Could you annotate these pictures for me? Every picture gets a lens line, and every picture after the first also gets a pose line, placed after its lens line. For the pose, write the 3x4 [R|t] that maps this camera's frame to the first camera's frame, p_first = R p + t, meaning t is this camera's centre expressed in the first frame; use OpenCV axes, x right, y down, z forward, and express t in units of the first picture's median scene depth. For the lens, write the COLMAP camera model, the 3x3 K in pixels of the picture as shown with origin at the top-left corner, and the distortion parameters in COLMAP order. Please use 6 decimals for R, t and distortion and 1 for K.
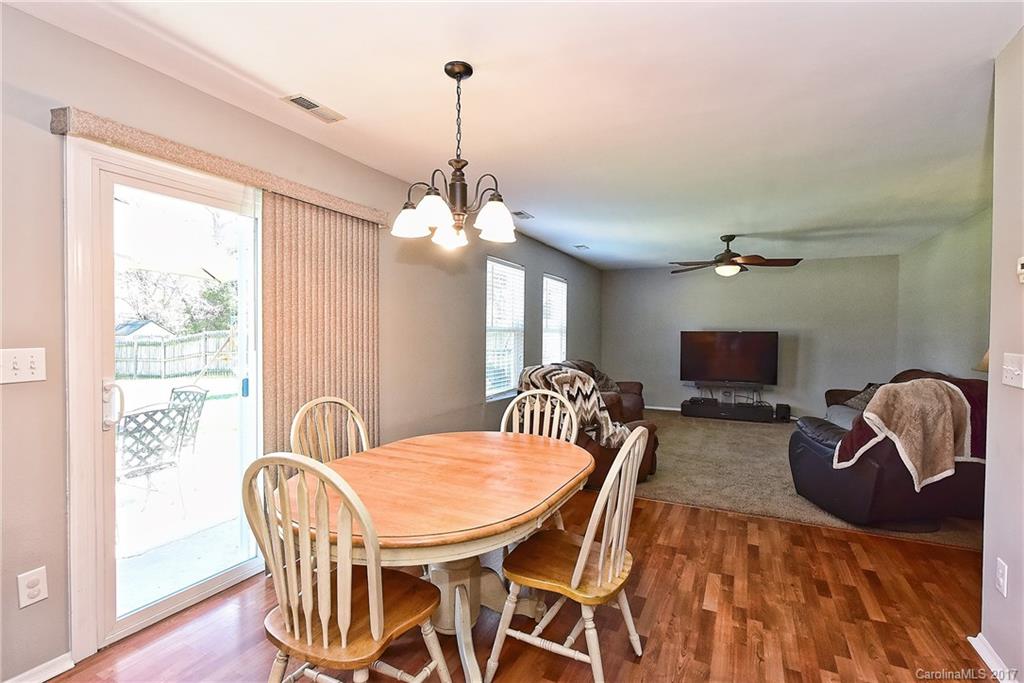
lens RADIAL K [[472.2, 0, 512.0], [0, 472.2, 341.5], [0, 0, 1]] dist [0.000516, 0.000084]
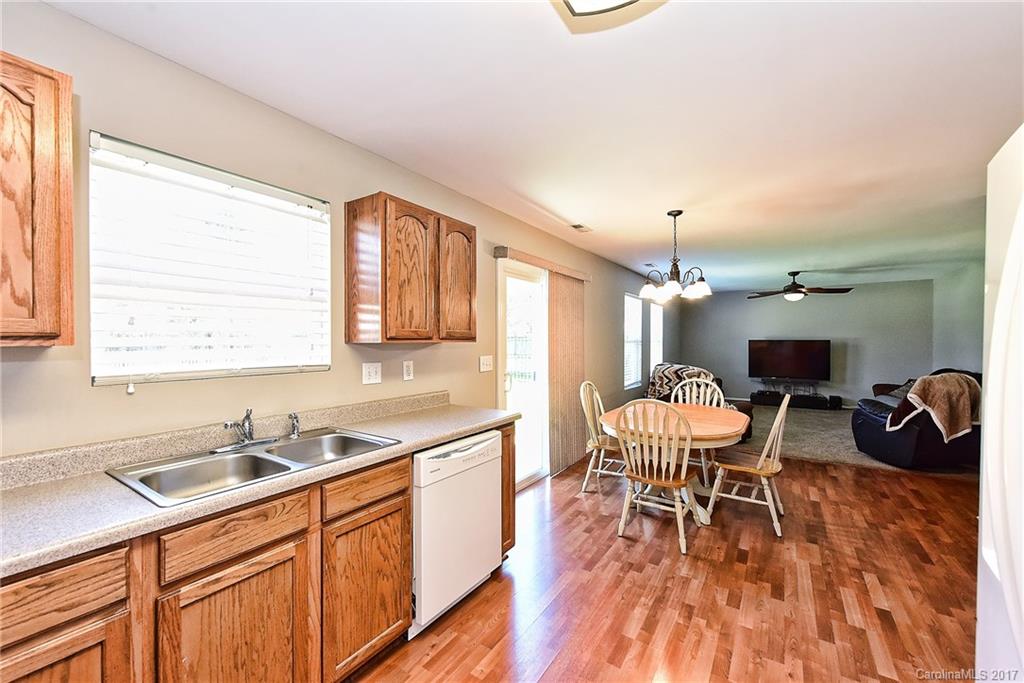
lens RADIAL K [[404.8, 0, 512.0], [0, 404.8, 341.5], [0, 0, 1]] dist [0.001872, -0.000621]
pose [[0.992369, -0.007826, -0.123057, -0.378642], [0.006172, 0.999886, -0.013811, -0.014891], [0.123151, 0.012946, 0.992303, -0.482598]]
